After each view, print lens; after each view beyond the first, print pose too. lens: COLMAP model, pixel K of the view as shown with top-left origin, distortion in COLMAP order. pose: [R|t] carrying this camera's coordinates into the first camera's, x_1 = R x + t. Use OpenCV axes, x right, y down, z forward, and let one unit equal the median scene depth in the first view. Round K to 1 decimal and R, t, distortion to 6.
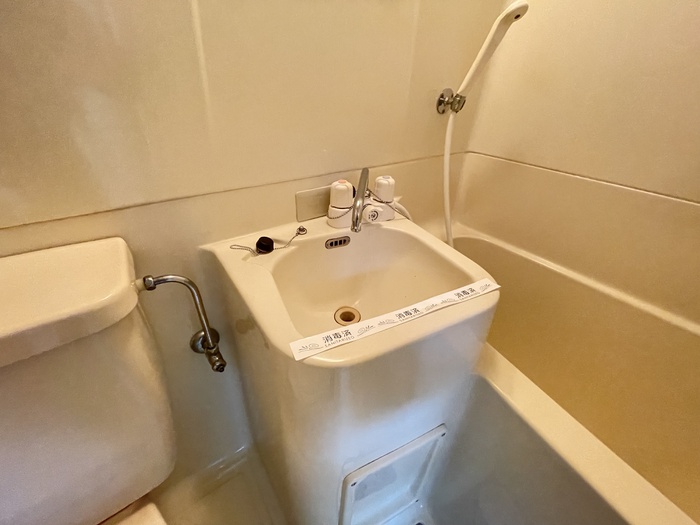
lens RADIAL K [[281.6, 0, 350.0], [0, 281.6, 262.5], [0, 0, 1]] dist [-0.000778, 0.000113]
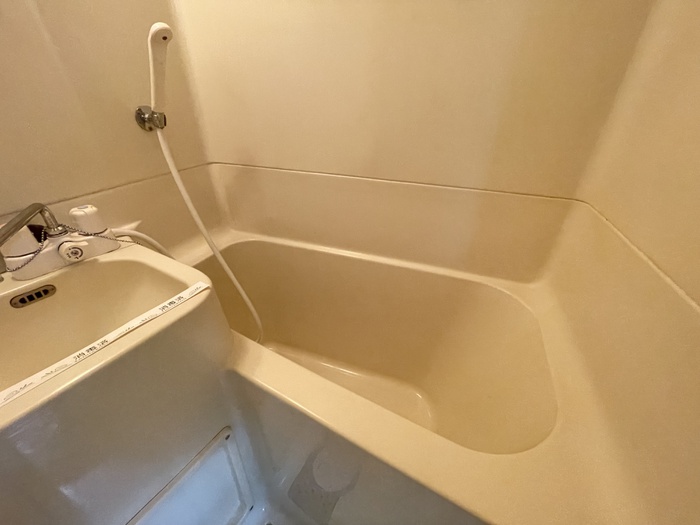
lens RADIAL K [[281.6, 0, 350.0], [0, 281.6, 262.5], [0, 0, 1]] dist [-0.000778, 0.000113]
pose [[0.832026, -0.306737, 0.462217, 0.373188], [0.319145, 0.946198, 0.053431, 0.086282], [-0.453738, 0.103059, 0.885156, -0.156791]]
